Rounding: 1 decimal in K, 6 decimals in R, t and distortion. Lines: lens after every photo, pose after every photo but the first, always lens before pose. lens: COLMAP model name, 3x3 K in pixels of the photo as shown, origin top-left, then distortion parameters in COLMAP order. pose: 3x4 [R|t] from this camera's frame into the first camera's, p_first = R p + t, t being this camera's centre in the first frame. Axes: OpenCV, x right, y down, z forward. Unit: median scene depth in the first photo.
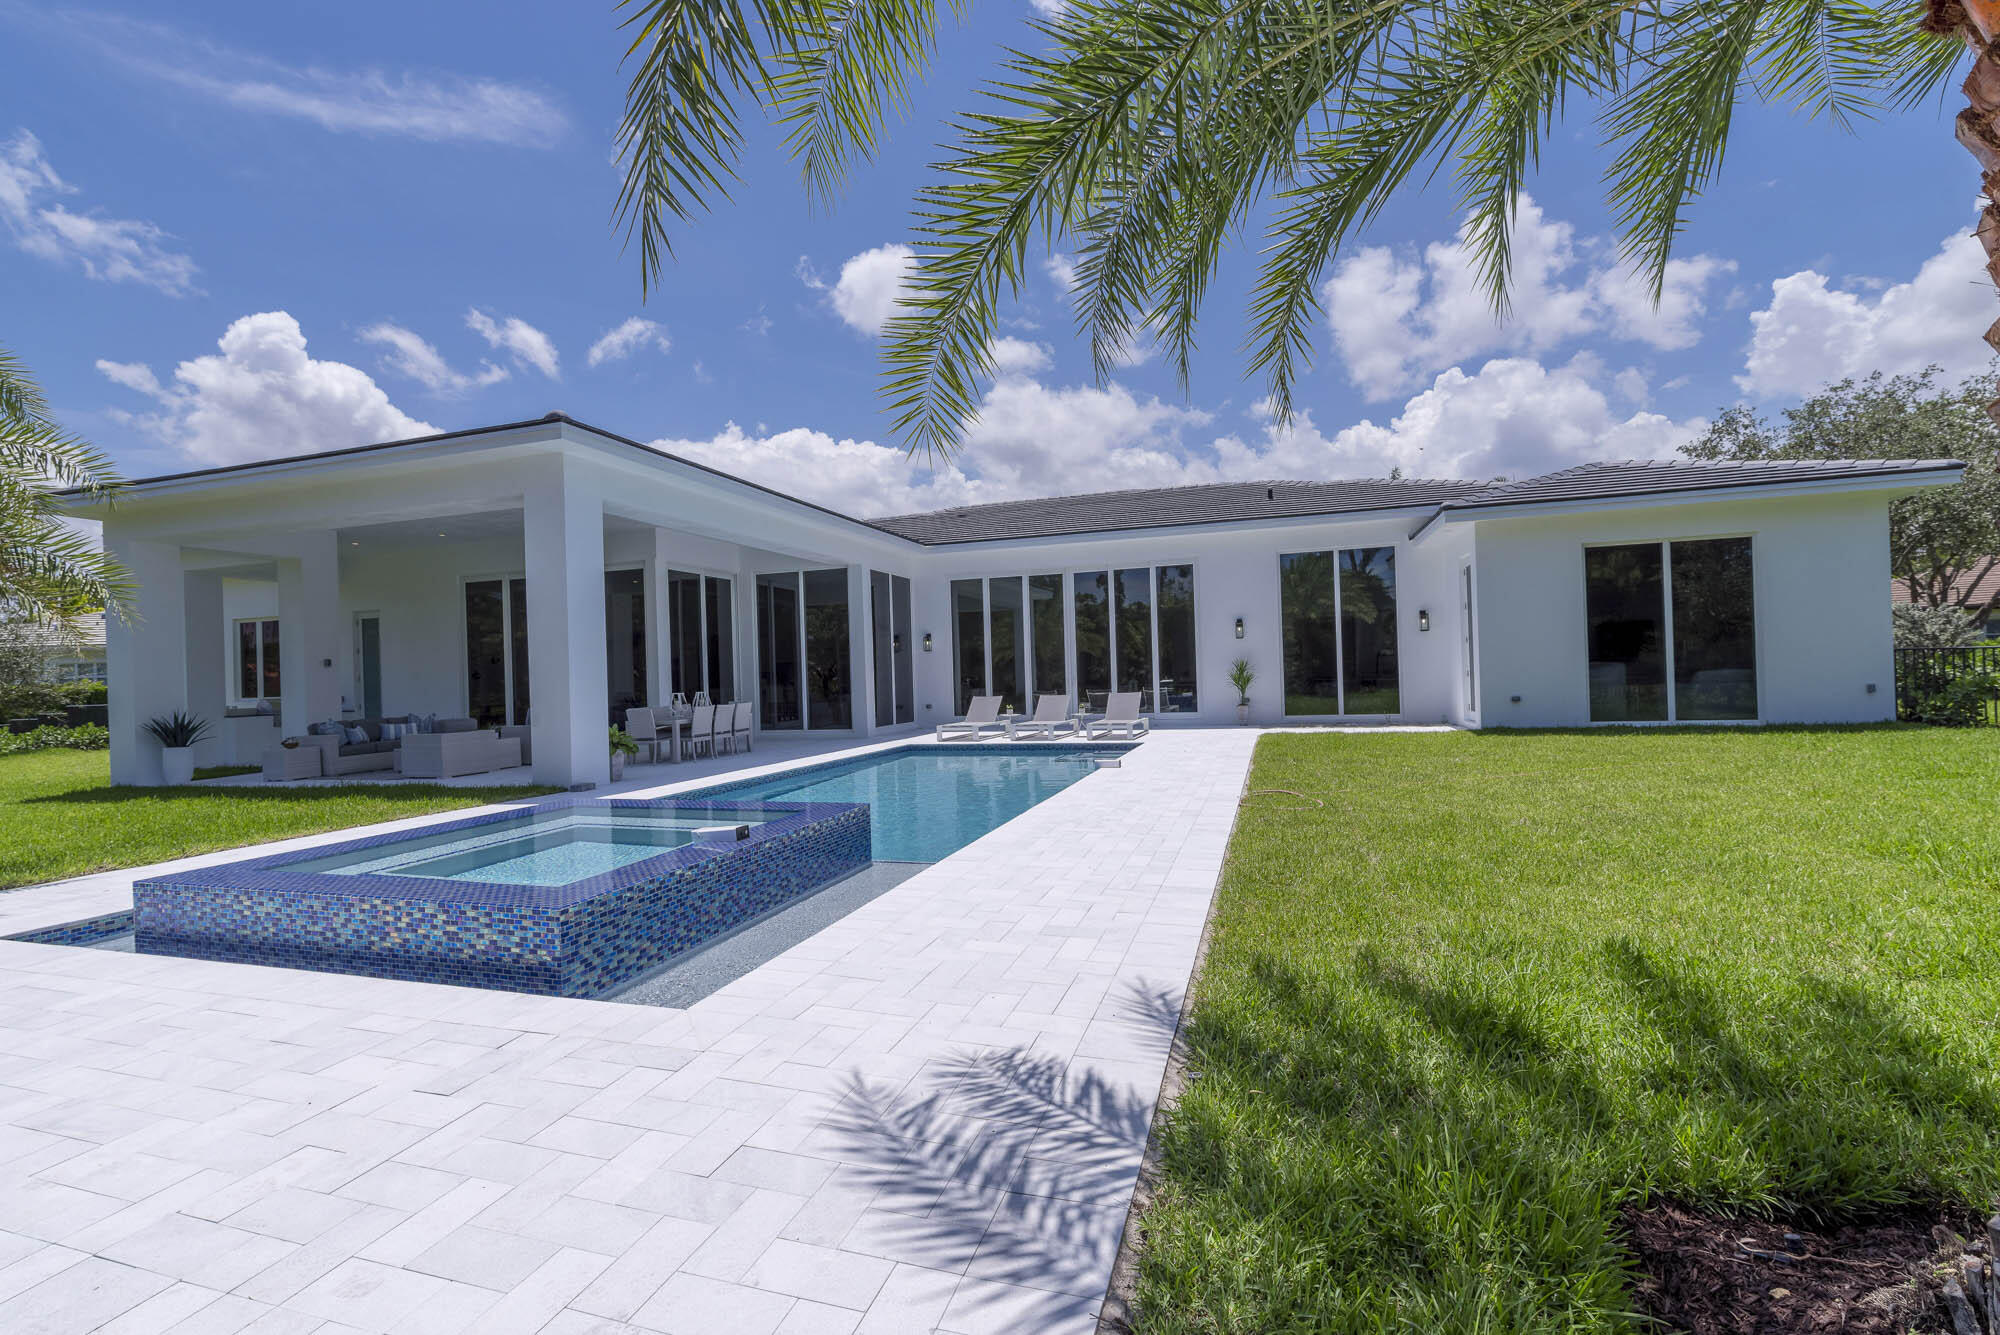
lens RADIAL K [[847.3, 0, 1000.0], [0, 847.3, 667.5], [0, 0, 1]] dist [0.000097, 0.000458]
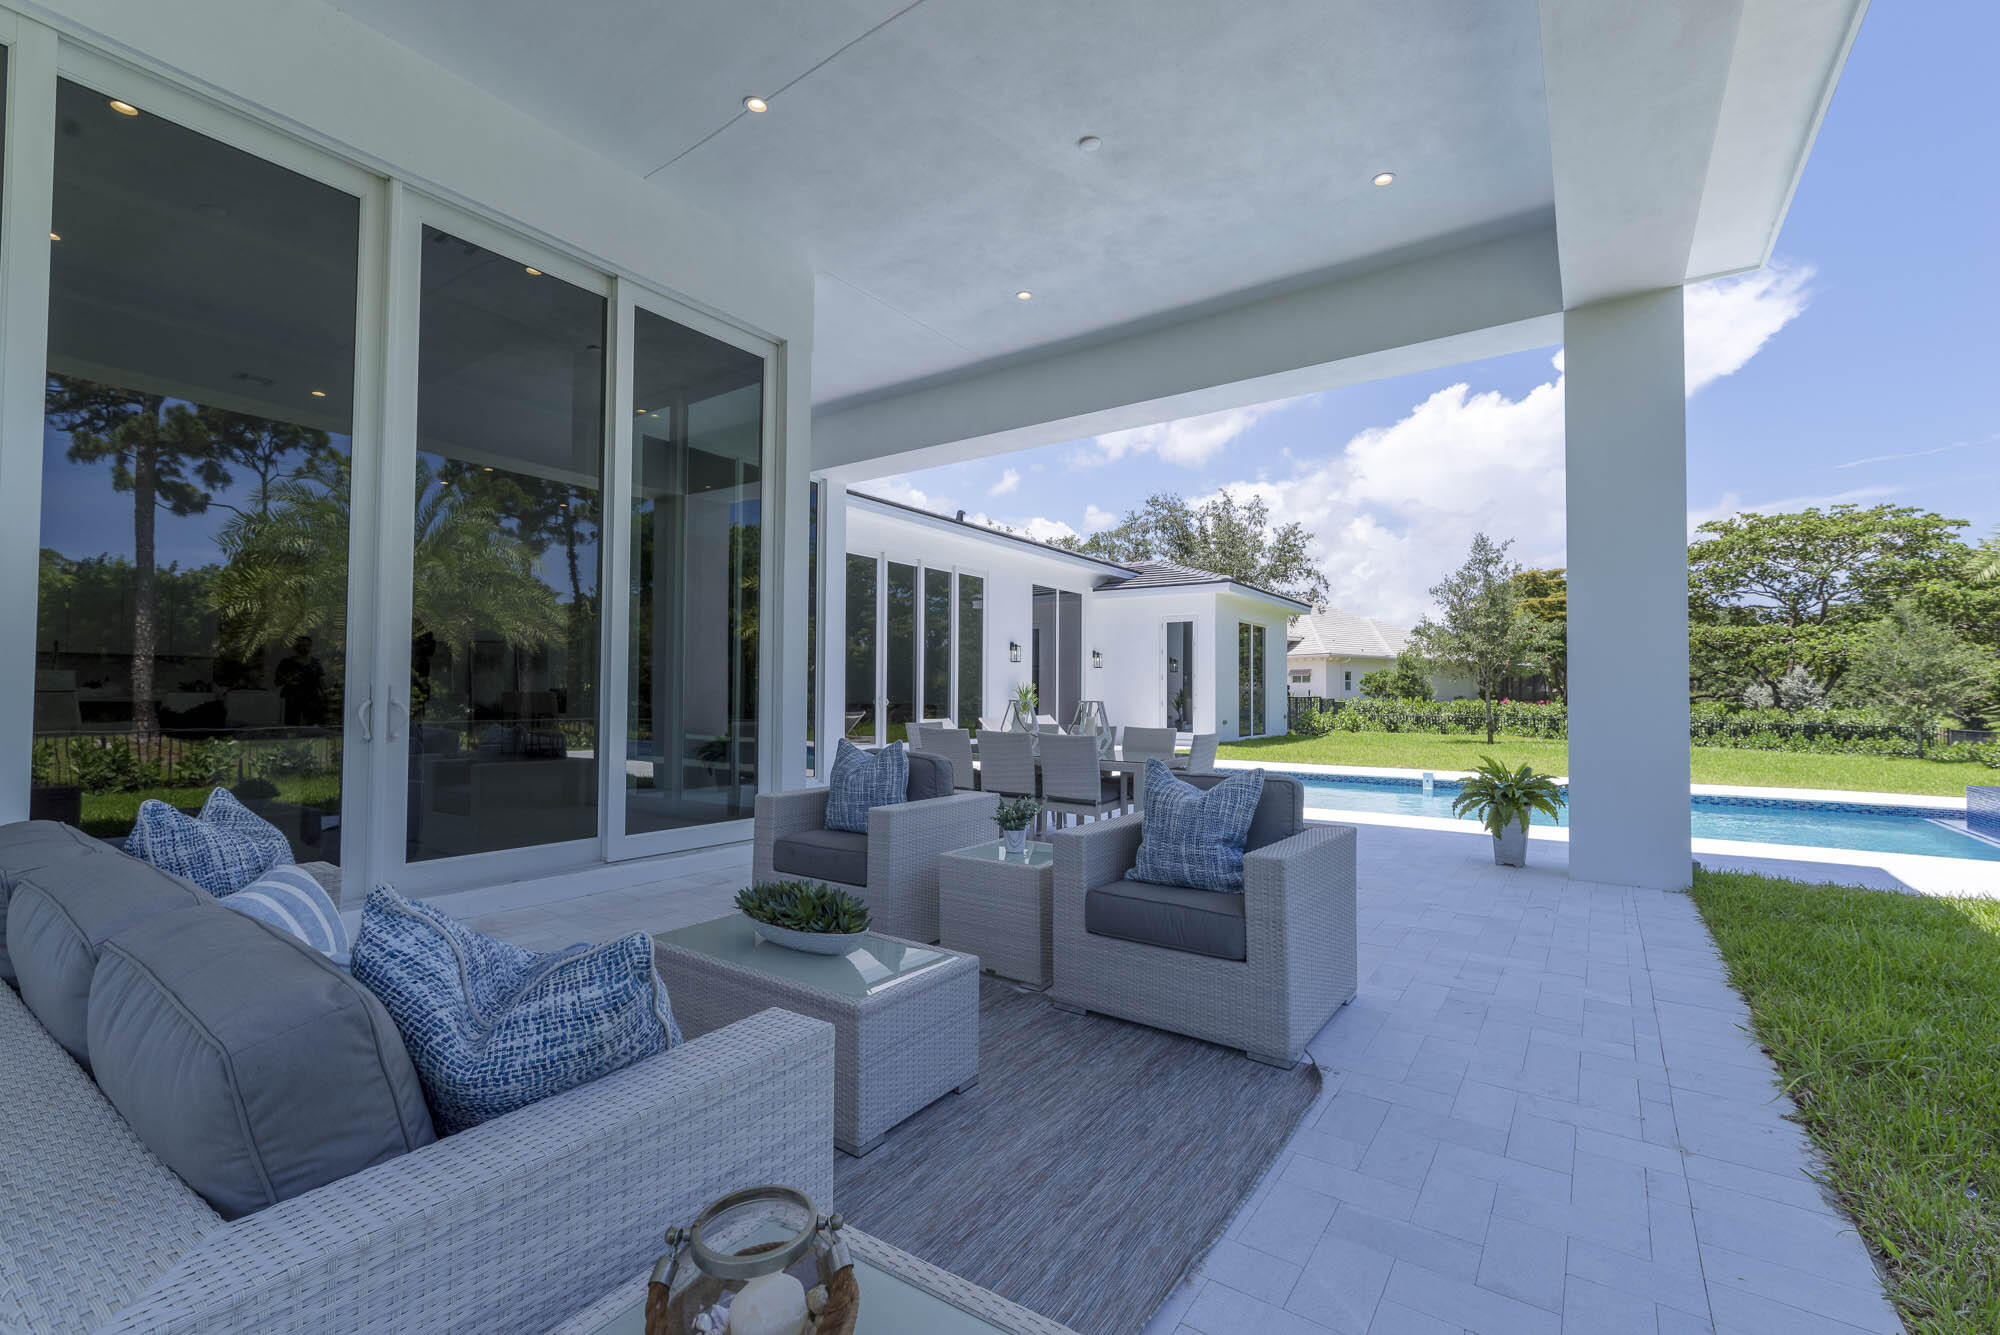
lens RADIAL K [[847.3, 0, 1000.0], [0, 847.3, 667.5], [0, 0, 1]] dist [0.000097, 0.000458]
pose [[0.301871, 0.066087, 0.951056, -0.669974], [-0.027405, 0.997784, -0.060635, 0.030676], [-0.952955, -0.007760, 0.303013, 0.785379]]
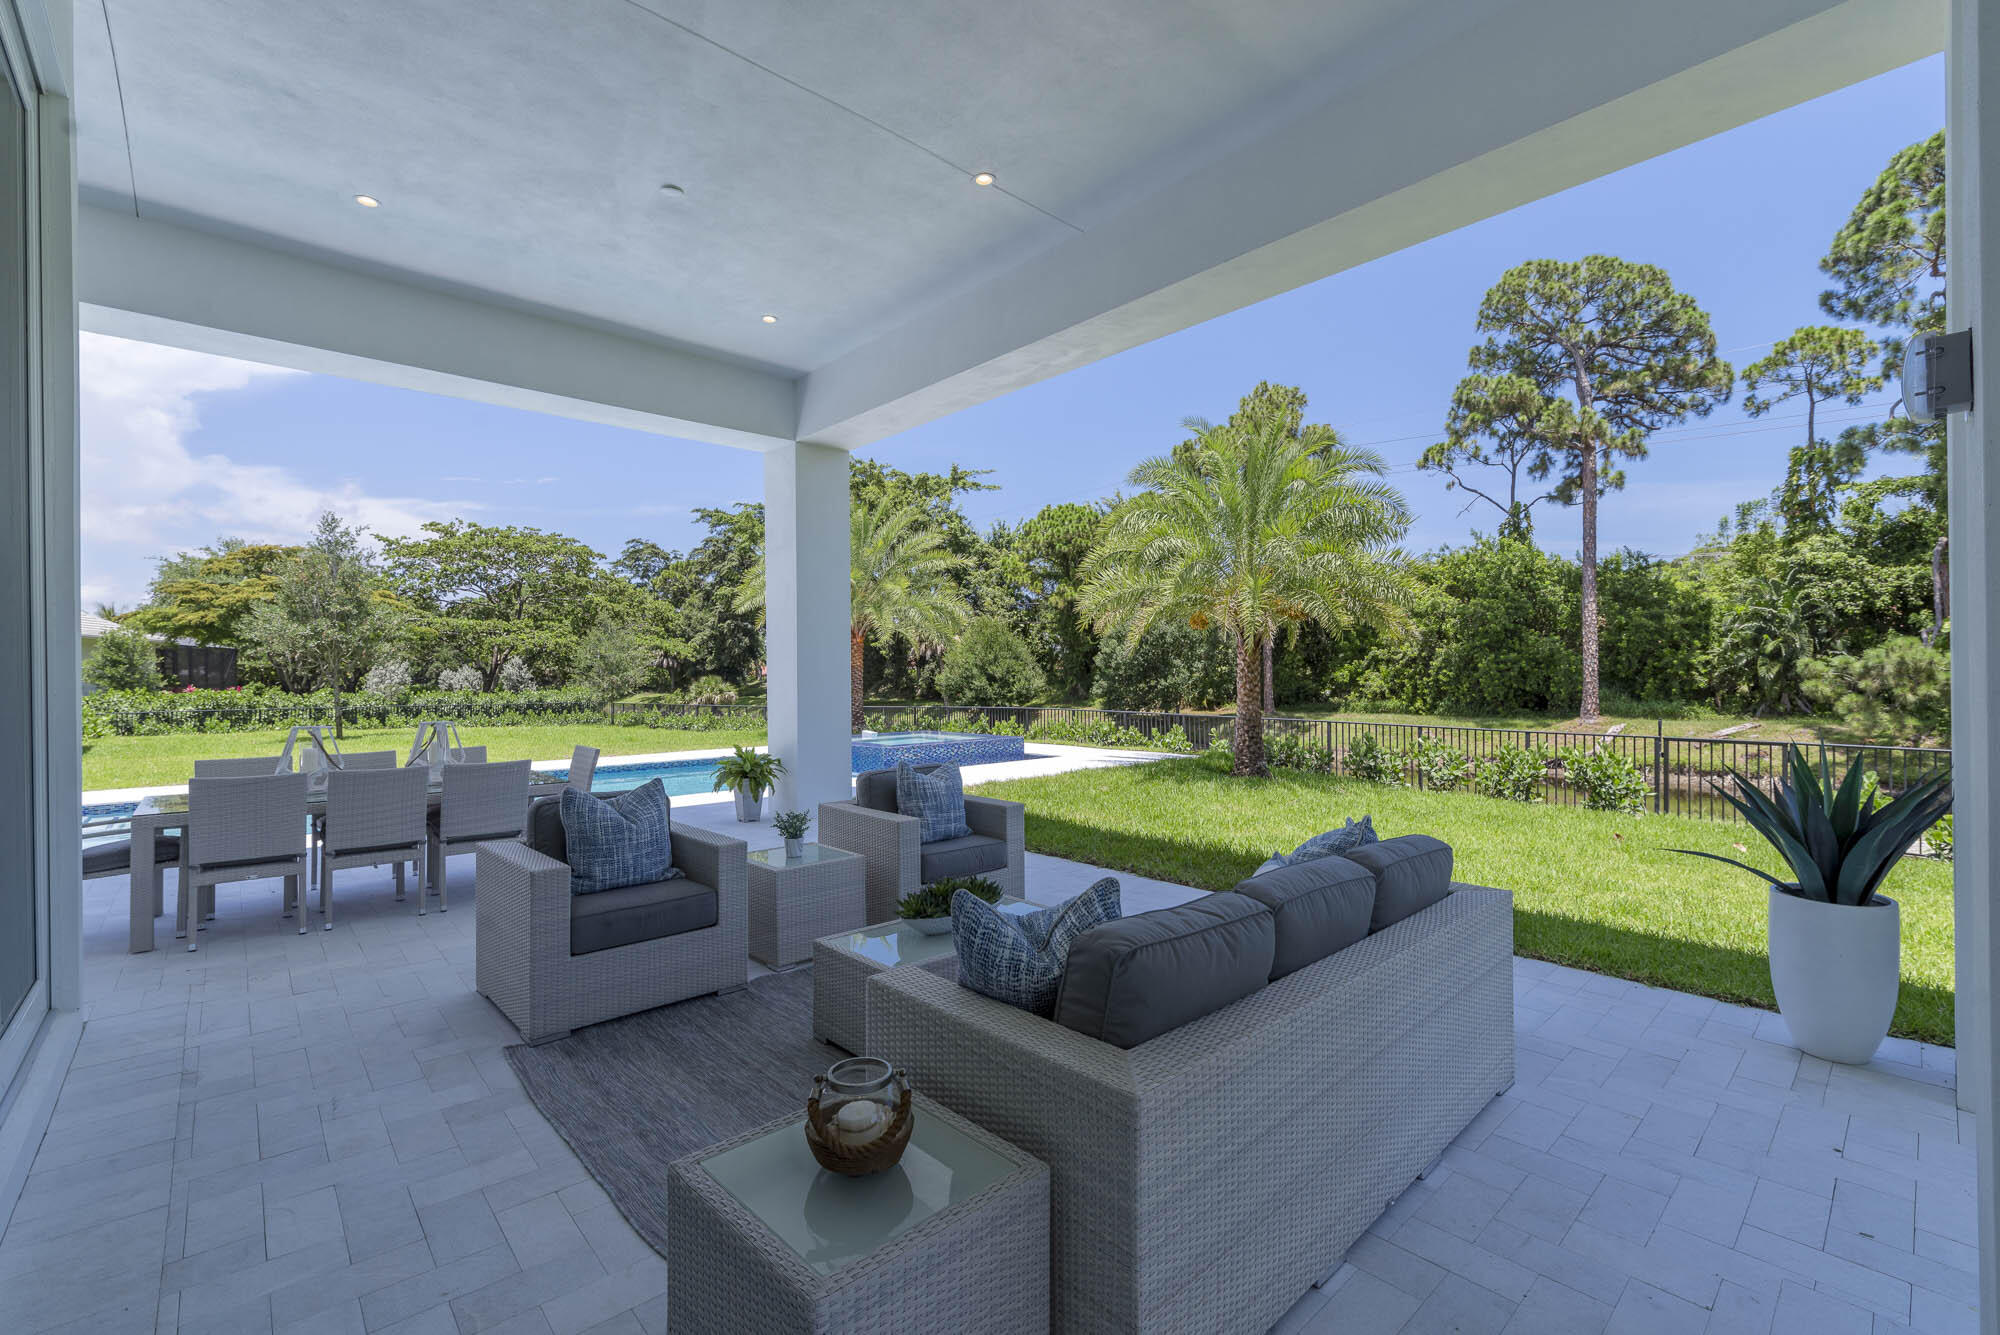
lens RADIAL K [[847.3, 0, 1000.0], [0, 847.3, 667.5], [0, 0, 1]] dist [0.000097, 0.000458]
pose [[-0.863550, 0.045795, 0.502179, -0.646828], [0.032608, 0.998855, -0.035014, 0.020459], [-0.503208, -0.013861, -0.864054, 1.015380]]
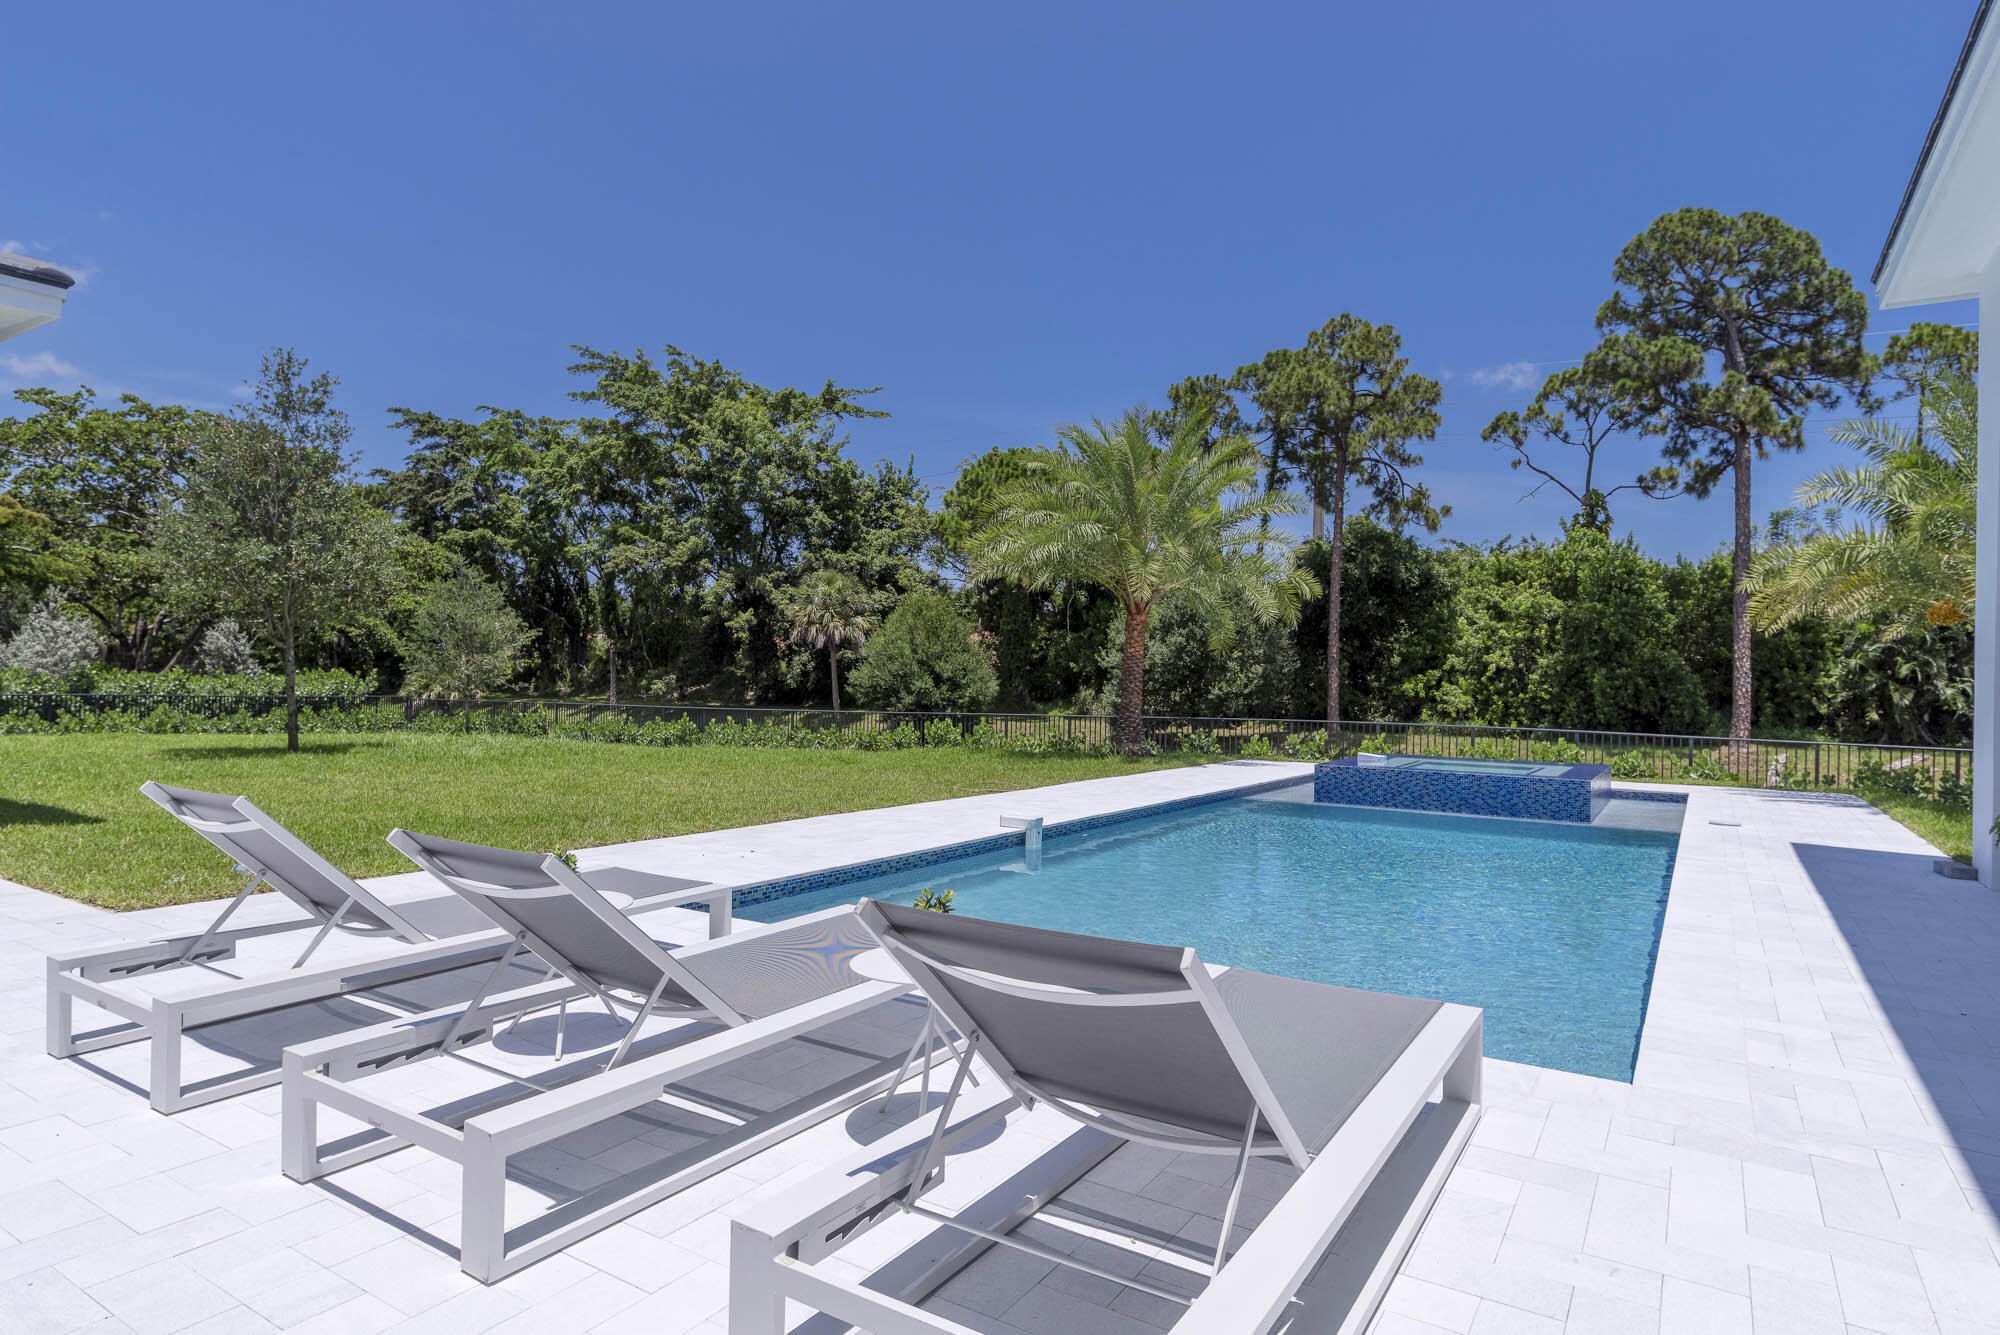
lens RADIAL K [[1101.1, 0, 1002.4], [0, 1101.1, 671.2], [0, 0, 1]] dist [-0.001879, 0.000661]
pose [[-0.964871, 0.013477, 0.262378, -0.044582], [0.006761, 0.999626, -0.026481, 0.011756], [-0.262637, -0.023777, -0.964602, 1.127524]]
